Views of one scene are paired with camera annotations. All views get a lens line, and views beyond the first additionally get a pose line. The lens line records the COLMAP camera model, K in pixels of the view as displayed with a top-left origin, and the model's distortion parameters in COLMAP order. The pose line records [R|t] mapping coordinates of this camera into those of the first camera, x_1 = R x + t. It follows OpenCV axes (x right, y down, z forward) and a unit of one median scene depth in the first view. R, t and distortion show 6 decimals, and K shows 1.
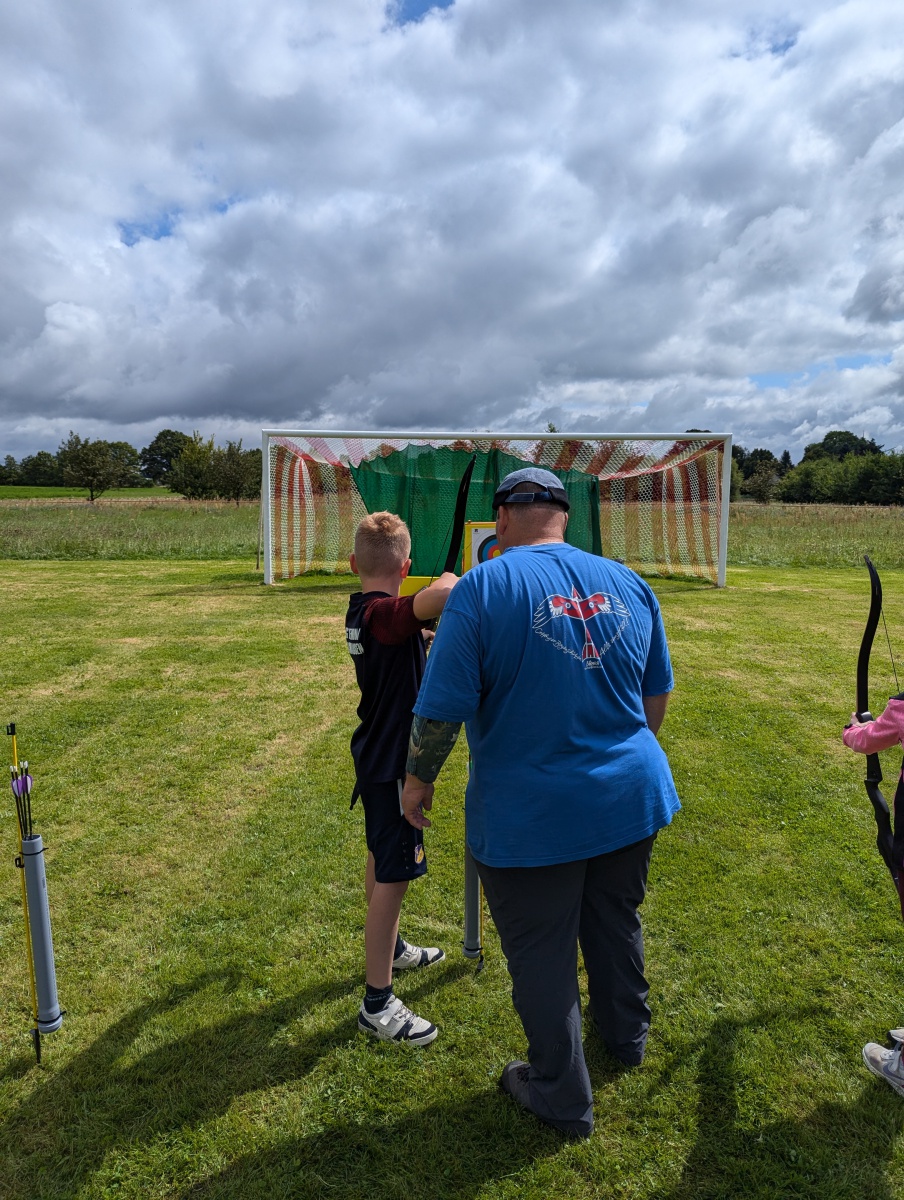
lens RADIAL K [[848.9, 0, 441.7], [0, 848.9, 593.1], [0, 0, 1]] dist [0.043963, -0.048049]
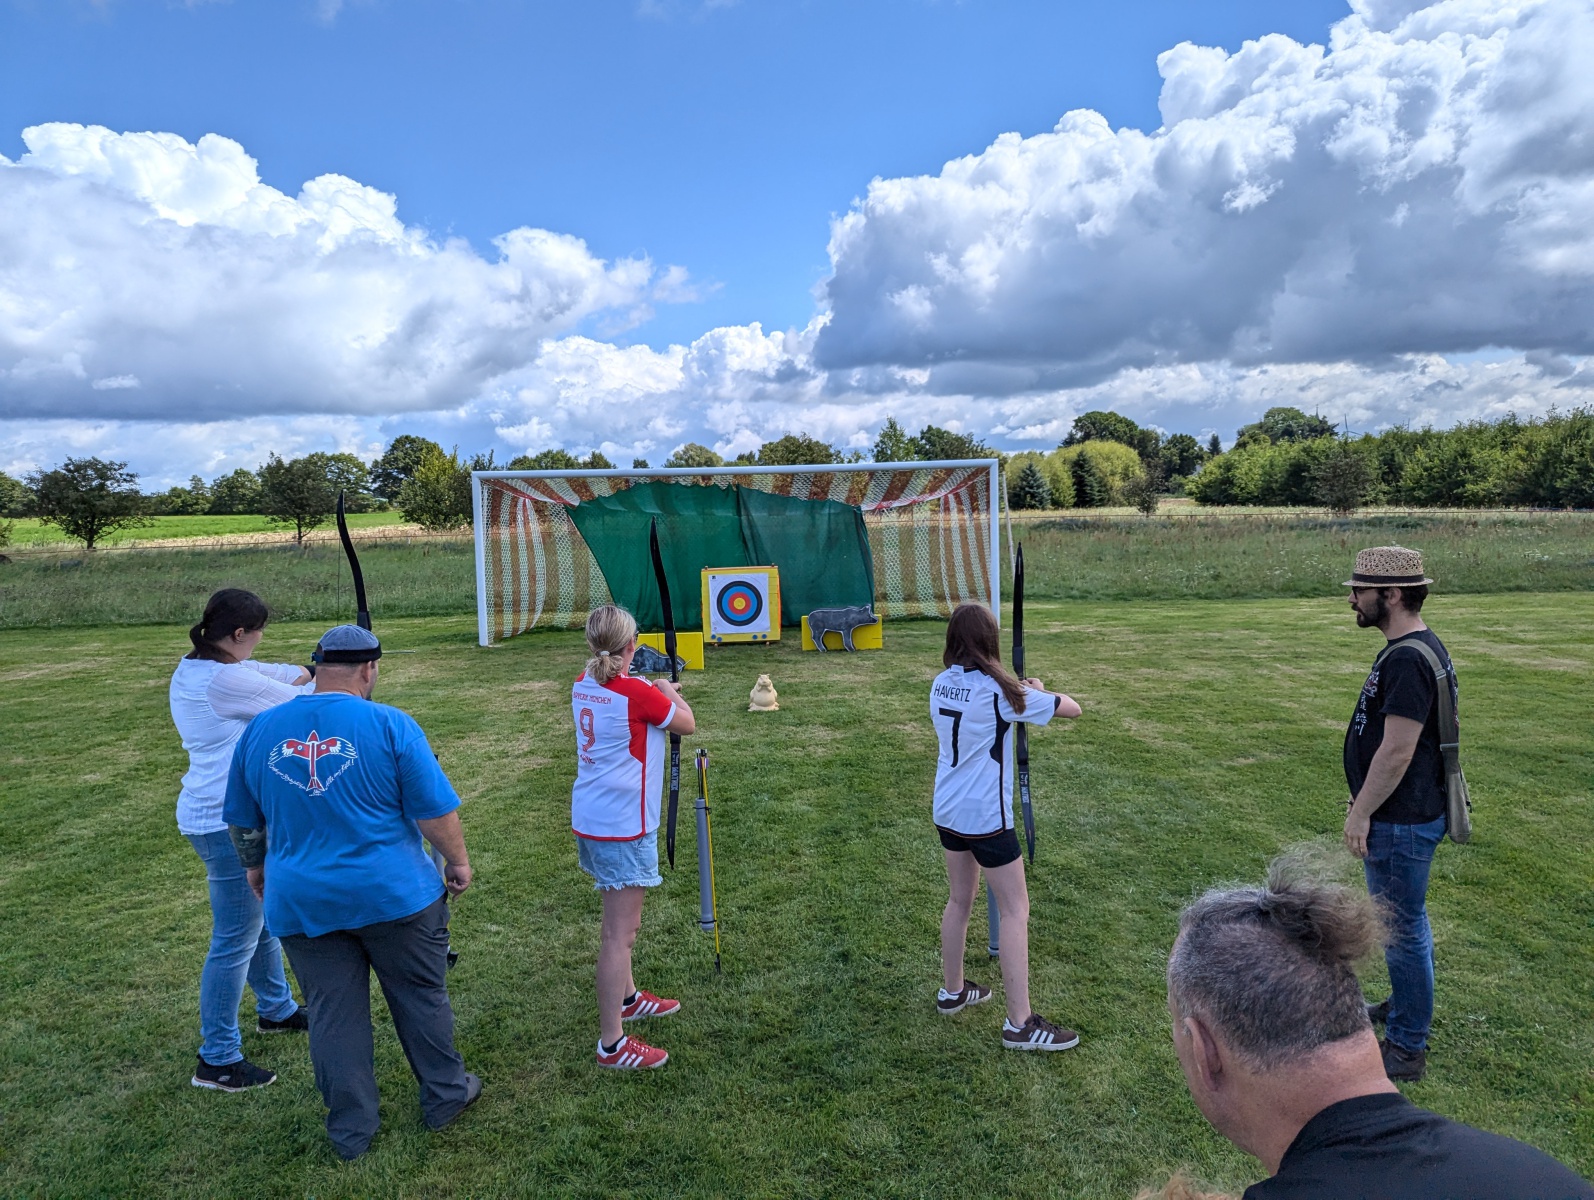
lens RADIAL K [[1127.6, 0, 801.3], [0, 1127.6, 589.2], [0, 0, 1]] dist [0.043963, -0.048049]
pose [[0.999141, -0.036351, 0.019898, 0.073066], [0.037125, 0.998507, -0.040073, -0.007179], [-0.018412, 0.040777, 0.998999, -0.125576]]
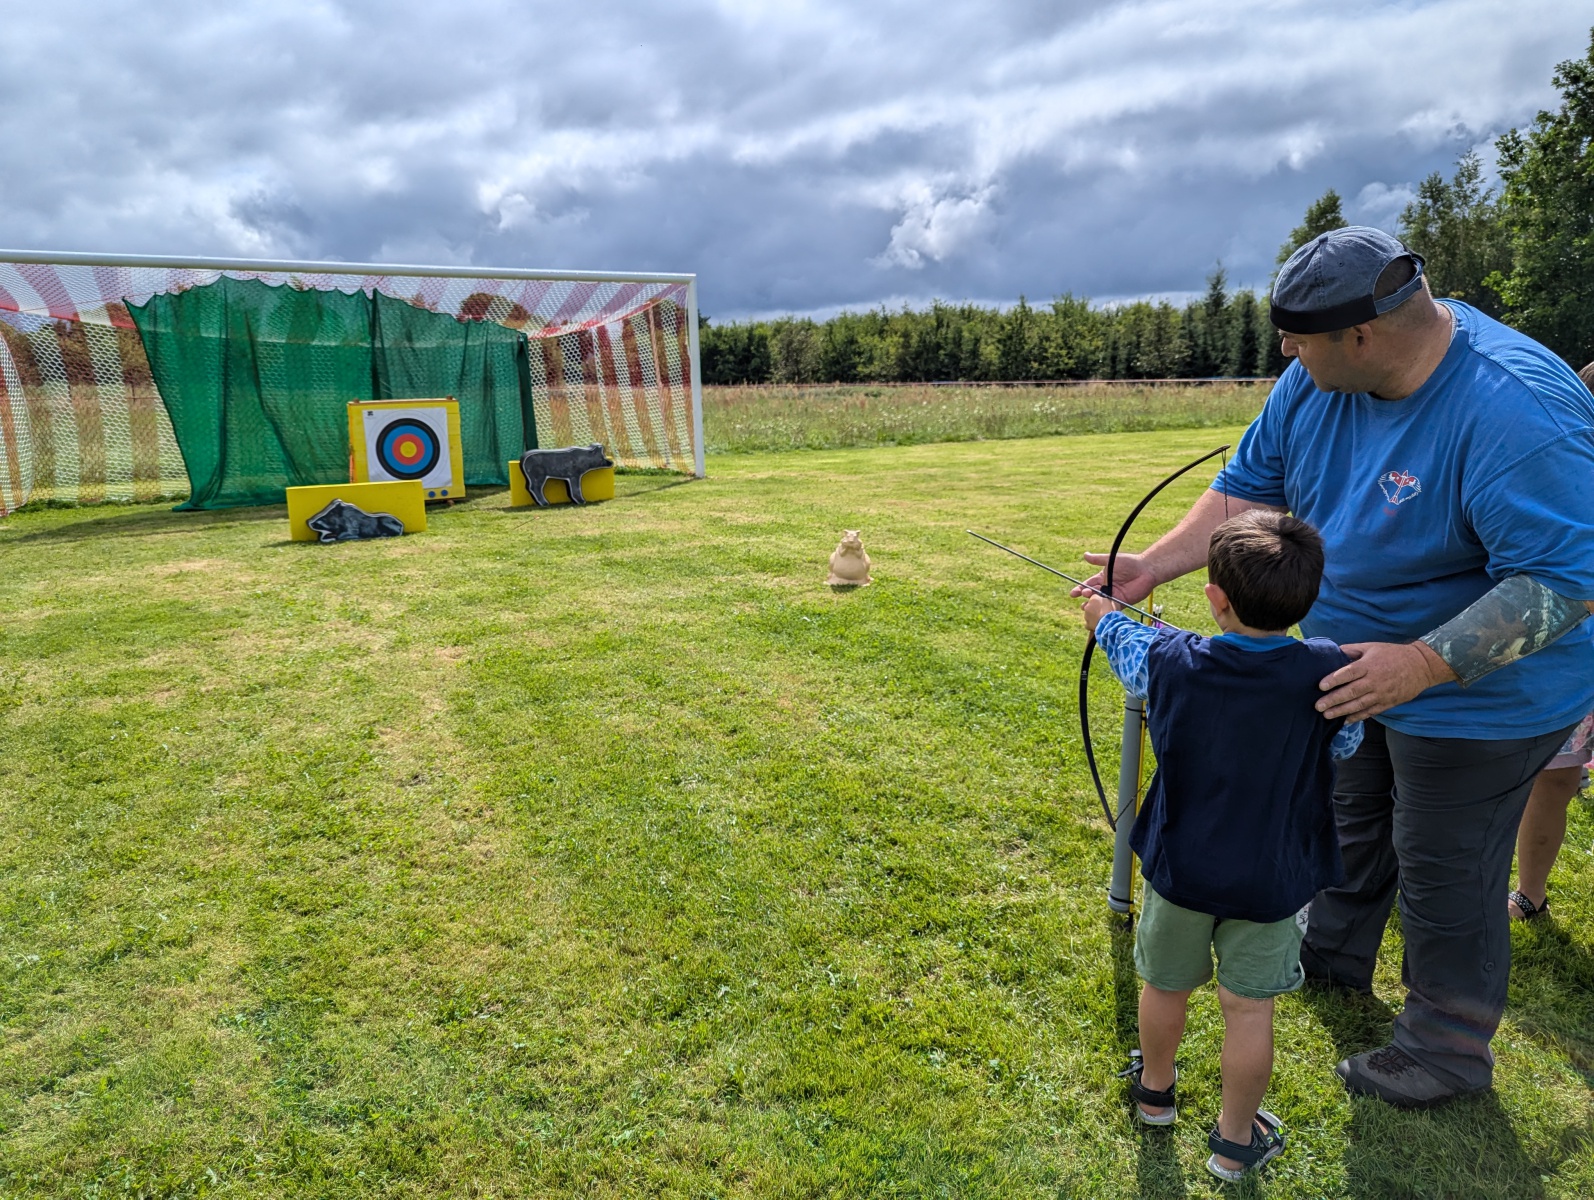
lens RADIAL K [[1127.6, 0, 817.1], [0, 1127.6, 599.4], [0, 0, 1]] dist [0.043963, -0.048049]
pose [[0.841920, -0.126924, 0.524463, -0.096645], [0.087935, 0.991222, 0.098722, 0.007424], [-0.532390, -0.036997, 0.845690, 0.049591]]
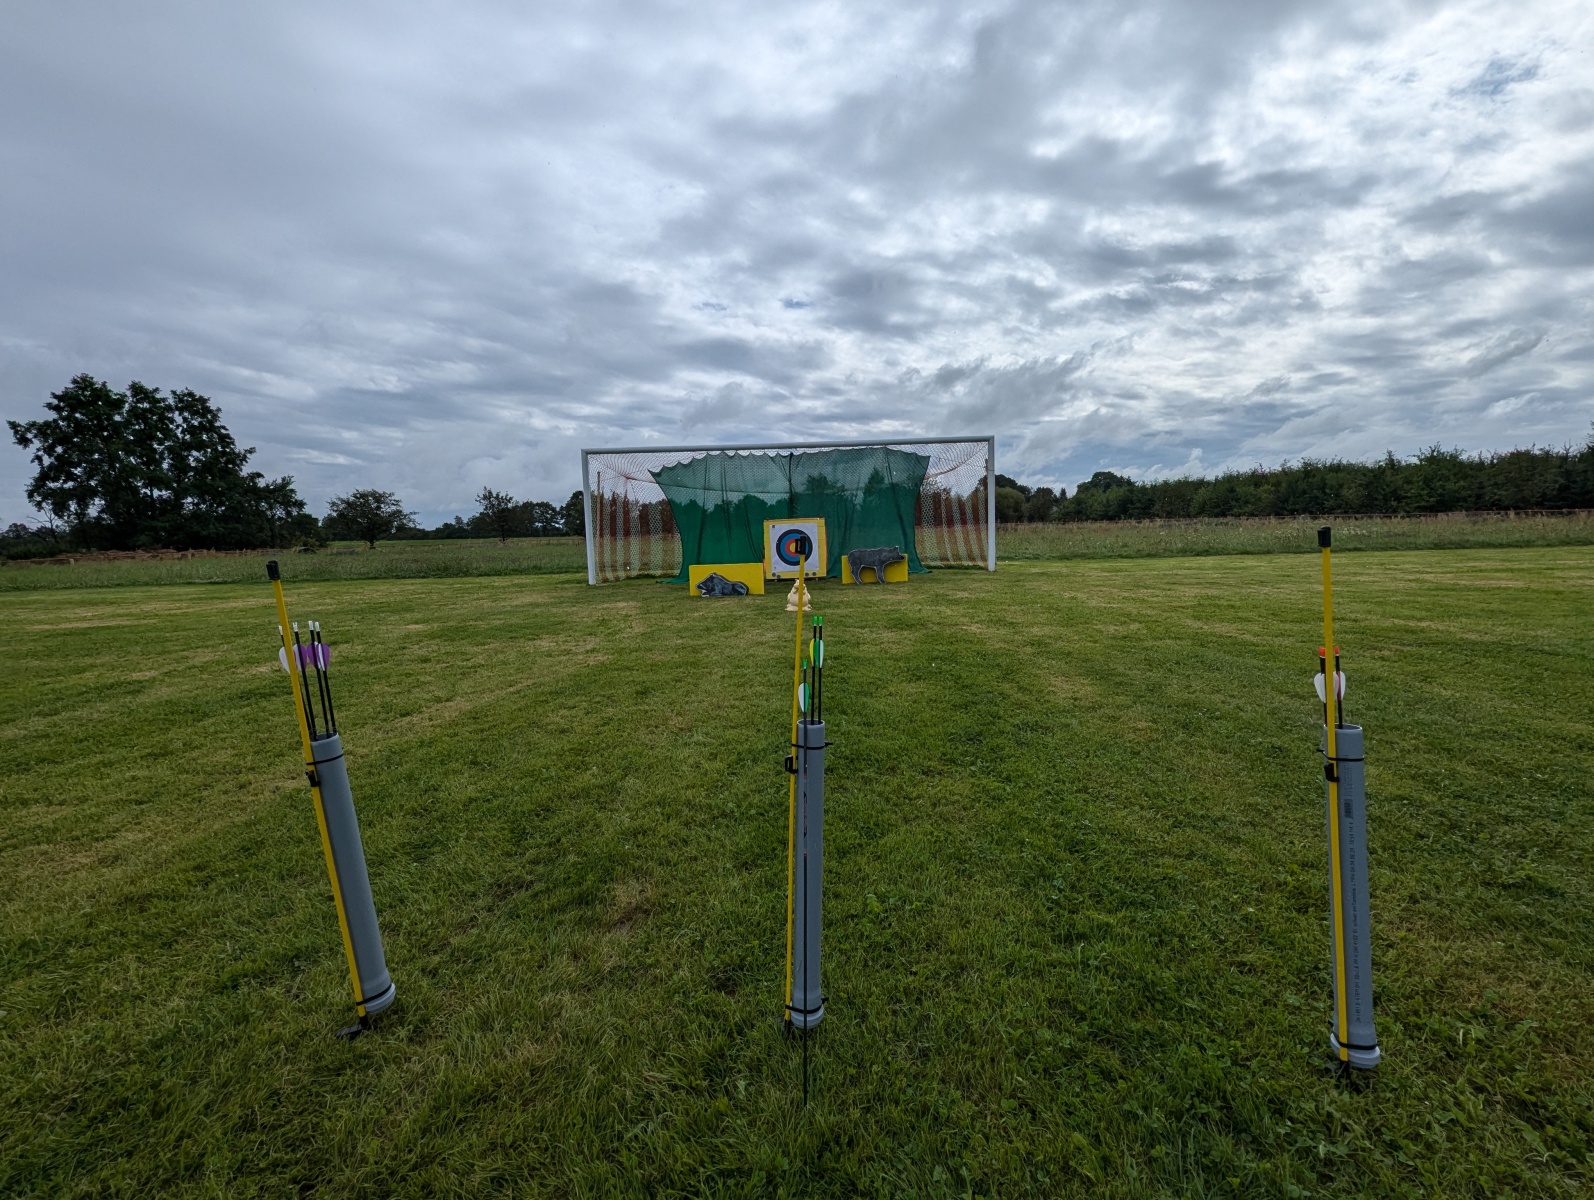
lens RADIAL K [[664.8, 0, 802.8], [0, 664.8, 596.1], [0, 0, 1]] dist [-0.003387, 0.001574]
pose [[0.999171, -0.040650, 0.002248, 0.052079], [0.040690, 0.998922, -0.022341, 0.025299], [-0.001337, 0.022414, 0.999748, 0.082162]]
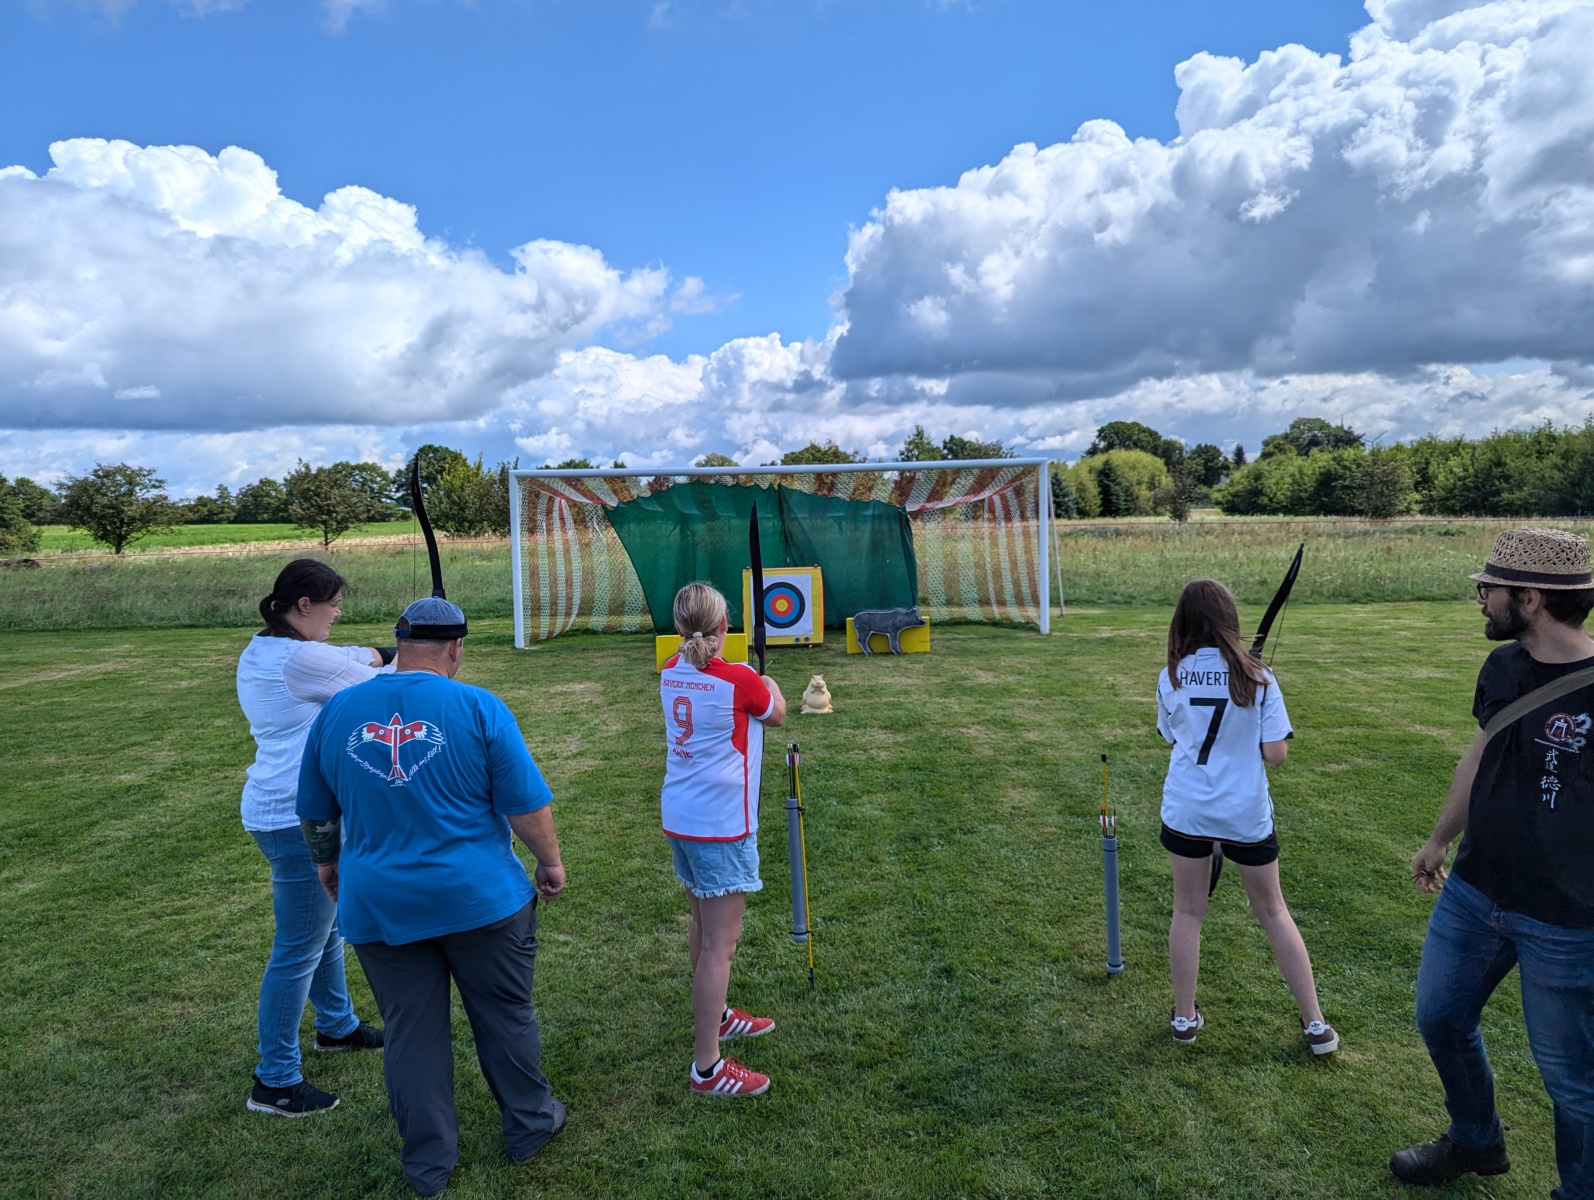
lens RADIAL K [[1127.6, 0, 802.4], [0, 1127.6, 595.0], [0, 0, 1]] dist [0.043963, -0.048049]
pose [[0.999439, -0.033272, 0.003944, 0.056317], [0.033415, 0.998439, -0.044761, -0.002614], [-0.002448, 0.044868, 0.998990, -0.104100]]
